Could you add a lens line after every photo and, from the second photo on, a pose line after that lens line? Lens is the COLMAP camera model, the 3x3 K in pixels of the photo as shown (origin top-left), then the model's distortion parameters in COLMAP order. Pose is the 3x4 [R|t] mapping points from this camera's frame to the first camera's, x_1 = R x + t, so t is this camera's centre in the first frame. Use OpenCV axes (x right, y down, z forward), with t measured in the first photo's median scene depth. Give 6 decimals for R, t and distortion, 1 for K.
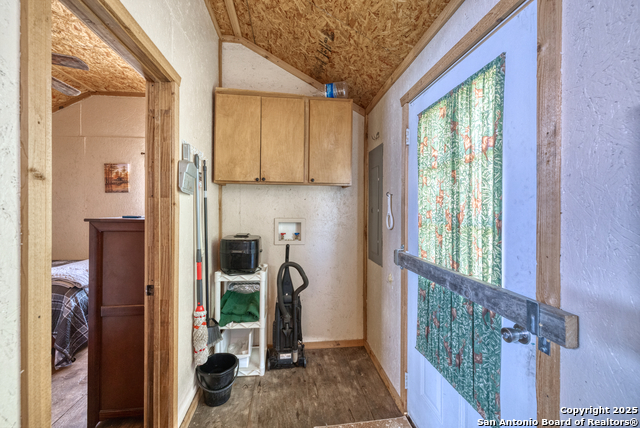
lens RADIAL K [[273.0, 0, 317.9], [0, 273.0, 212.0], [0, 0, 1]] dist [0.002183, 0.000126]
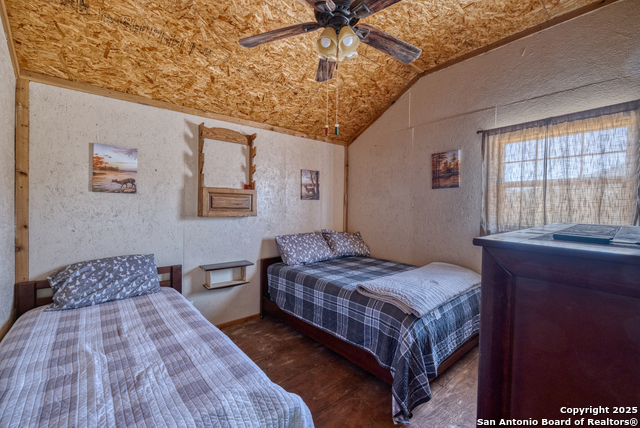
lens RADIAL K [[273.0, 0, 318.8], [0, 273.0, 210.8], [0, 0, 1]] dist [0.002183, 0.000126]
pose [[0.553923, 0.014902, -0.832434, -0.275511], [-0.011676, 0.999881, 0.010130, -0.007875], [0.832486, 0.004108, 0.554031, 0.249626]]
